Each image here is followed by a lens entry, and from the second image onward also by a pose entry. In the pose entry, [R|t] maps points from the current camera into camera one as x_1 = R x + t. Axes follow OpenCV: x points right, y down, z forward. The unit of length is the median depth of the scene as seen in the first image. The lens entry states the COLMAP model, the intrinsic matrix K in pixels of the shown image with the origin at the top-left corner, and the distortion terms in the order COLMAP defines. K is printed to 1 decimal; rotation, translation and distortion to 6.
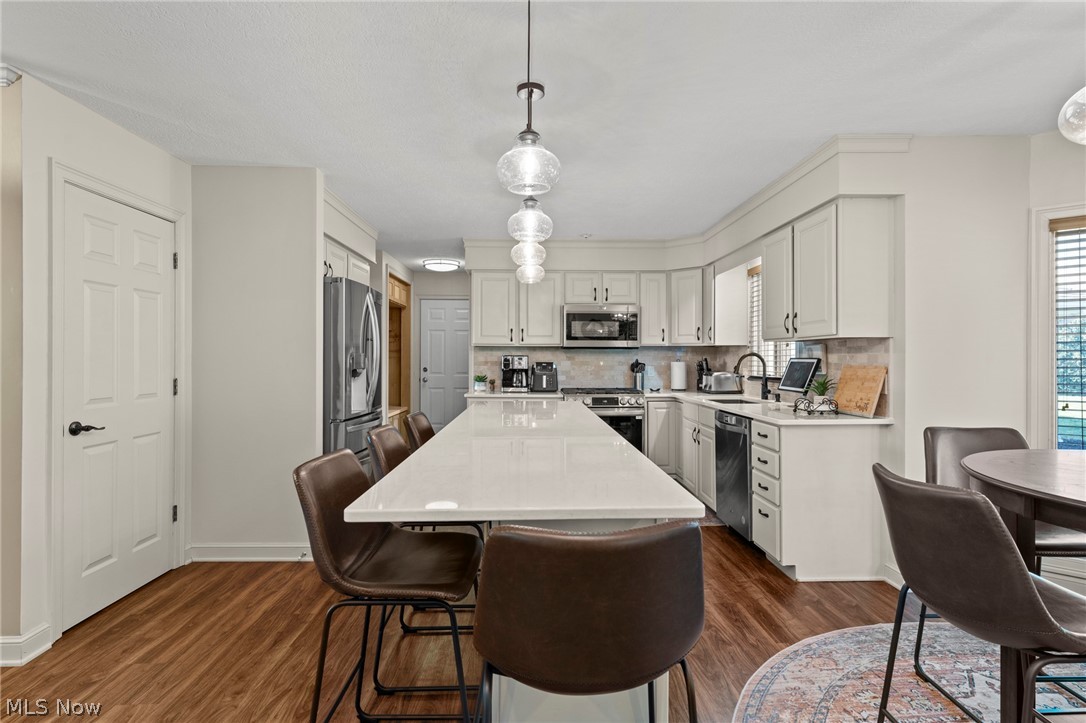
lens RADIAL K [[549.7, 0, 546.5], [0, 549.7, 357.6], [0, 0, 1]] dist [0.000958, -0.000478]
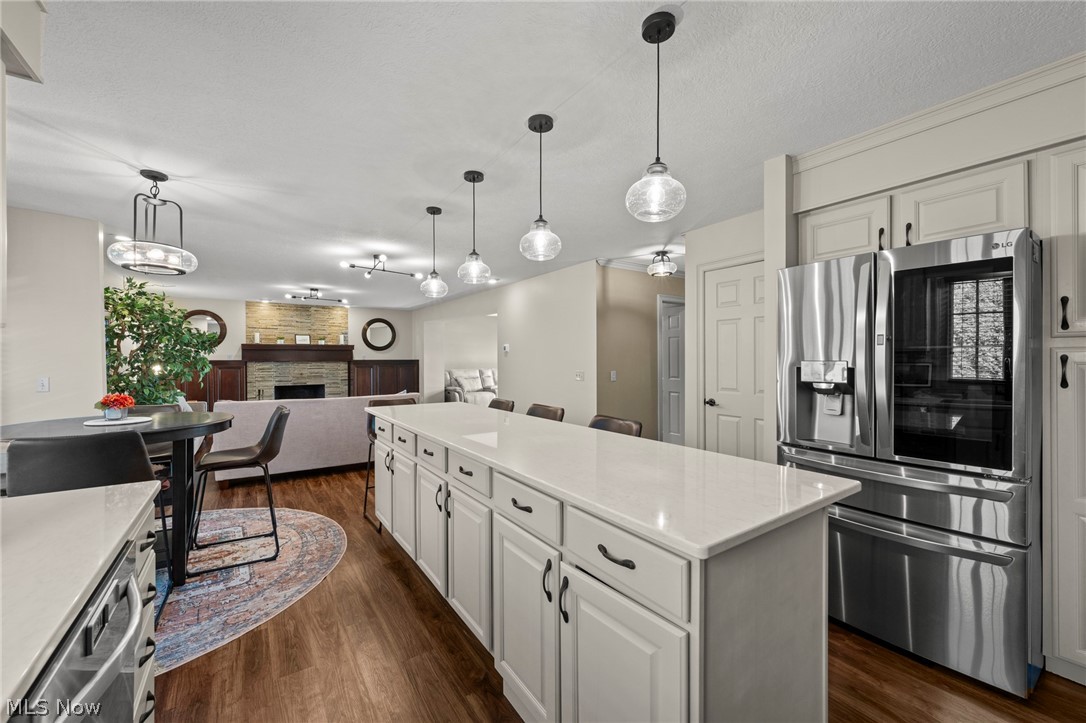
lens RADIAL K [[428.0, 0, 545.0], [0, 428.0, 357.5], [0, 0, 1]] dist [-0.001355, -0.000049]
pose [[-0.840474, -0.000180, -0.541852, 0.184897], [0.002365, 0.999989, -0.004000, -0.007921], [0.541847, -0.004643, -0.840465, 0.904250]]
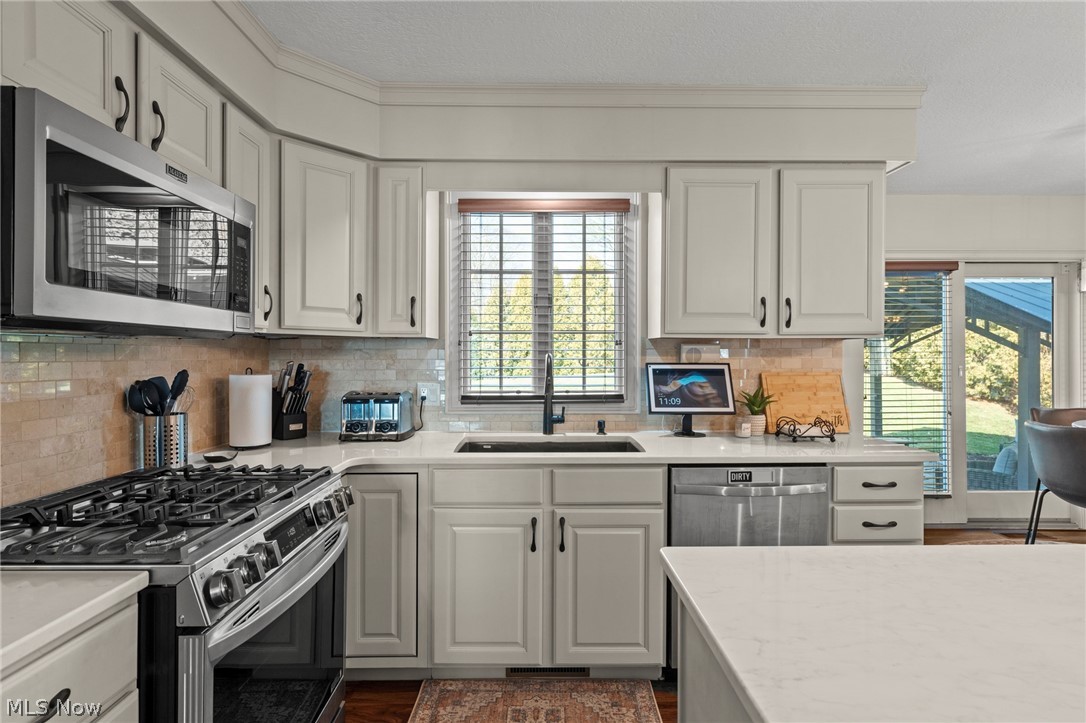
lens RADIAL K [[539.7, 0, 548.2], [0, 539.7, 360.2], [0, 0, 1]] dist [0.000320, 0.000237]
pose [[0.017135, -0.010332, 0.999800, -0.149088], [-0.000508, 0.999946, 0.010342, -0.006969], [-0.999853, -0.000685, 0.017129, 0.838584]]
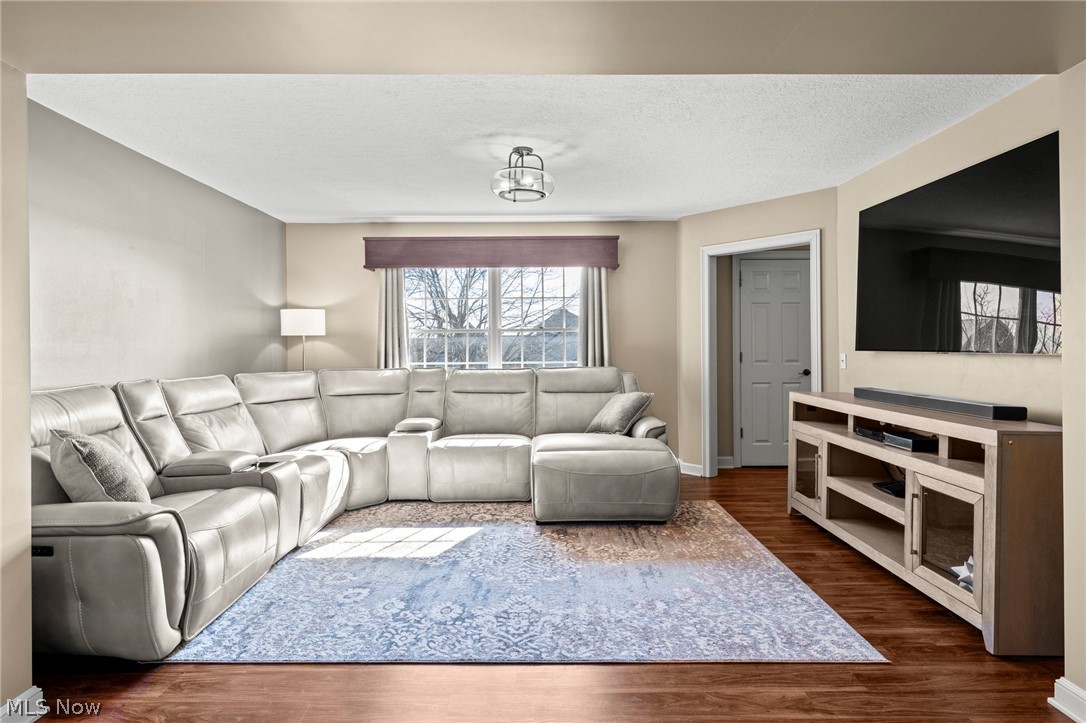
lens RADIAL K [[575.1, 0, 550.9], [0, 575.1, 352.7], [0, 0, 1]] dist [0.013115, -0.000850]
pose [[-0.019524, 0.004780, -0.999798, -0.101634], [0.007858, 0.999958, 0.004627, 0.007627], [0.999778, -0.007767, -0.019561, -0.558638]]
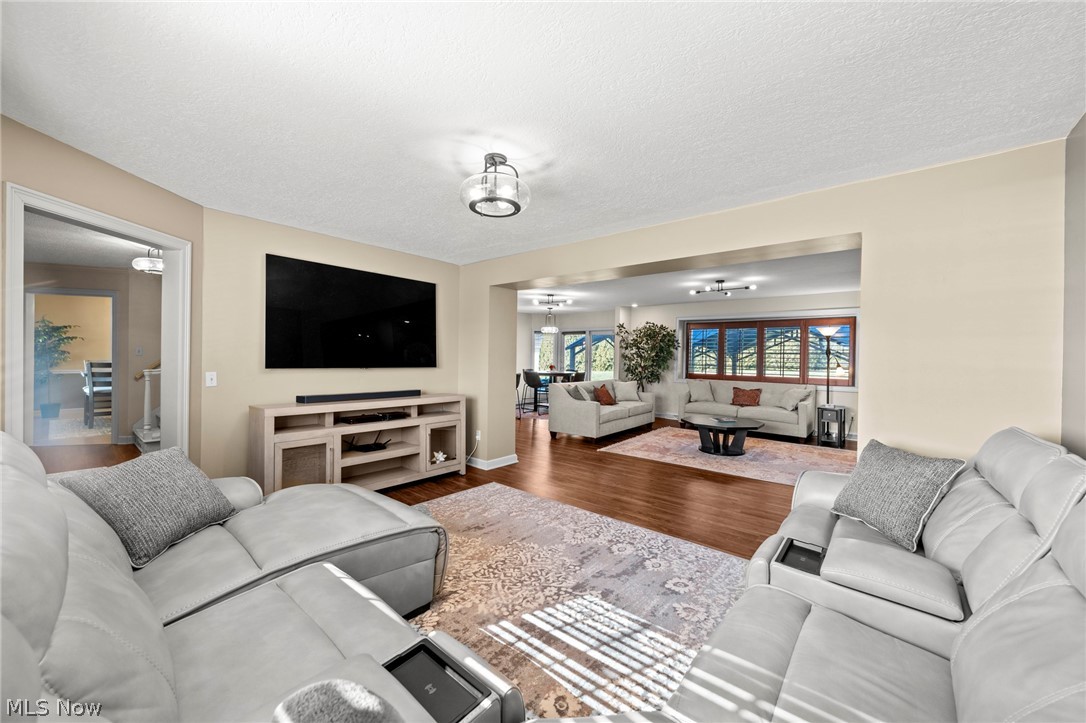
lens RADIAL K [[416.5, 0, 547.5], [0, 416.5, 358.4], [0, 0, 1]] dist [-0.001184, -0.000166]
pose [[0.666960, 0.003944, 0.745083, -1.058914], [-0.015476, 0.999844, 0.008561, -0.015383], [-0.744933, -0.017241, 0.666917, -0.941121]]
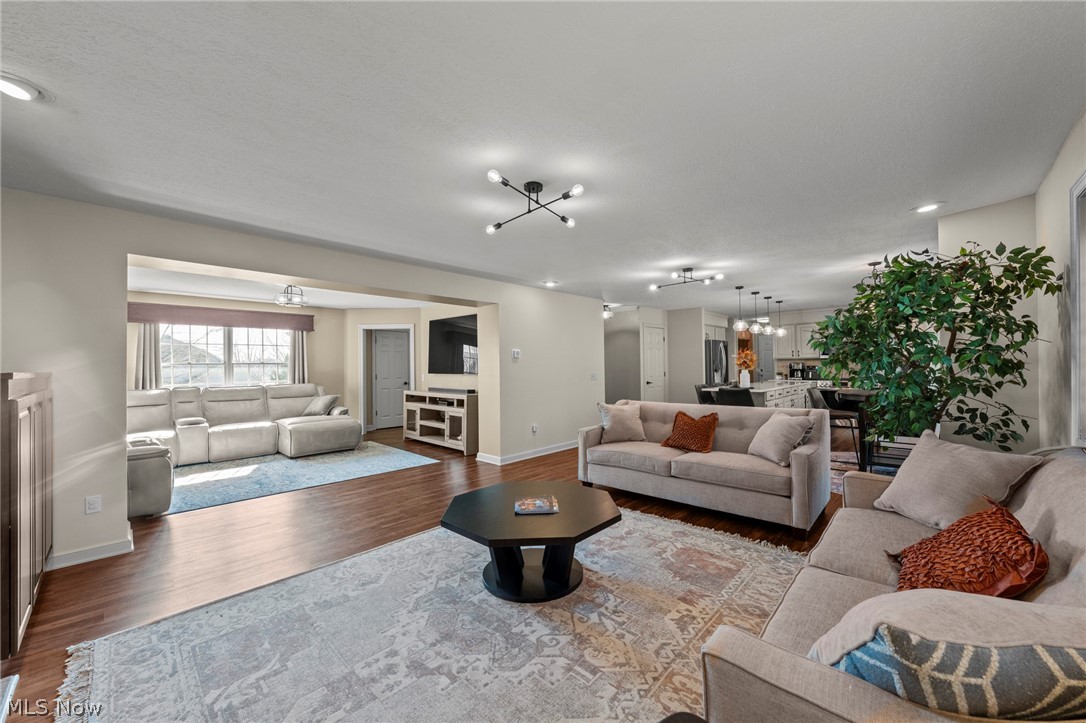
lens RADIAL K [[409.3, 0, 546.6], [0, 409.3, 360.3], [0, 0, 1]] dist [-0.000851, 0.000025]
pose [[0.701094, -0.021677, -0.712740, 0.422441], [0.016043, 0.999764, -0.014626, -0.006226], [0.712889, -0.001180, 0.701276, -0.869992]]
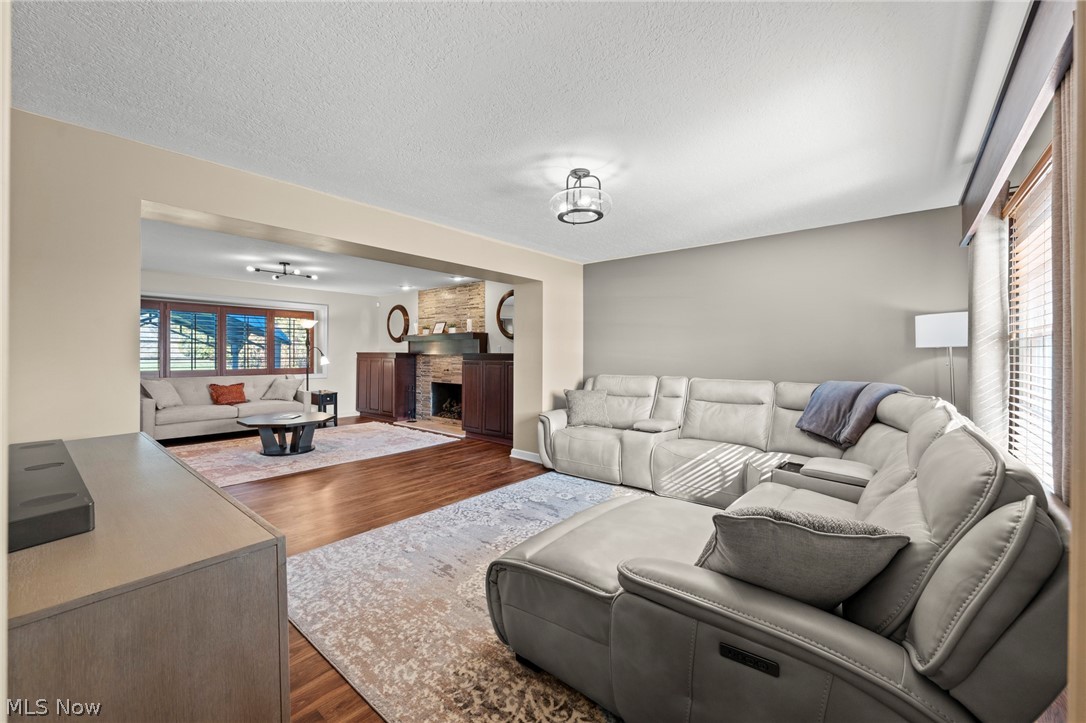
lens RADIAL K [[428.0, 0, 545.0], [0, 428.0, 357.5], [0, 0, 1]] dist [-0.001355, -0.000049]
pose [[-0.746929, -0.012034, 0.664795, -1.077460], [-0.008496, 0.999927, 0.008554, -0.007106], [-0.664850, 0.000741, -0.746977, -0.192824]]
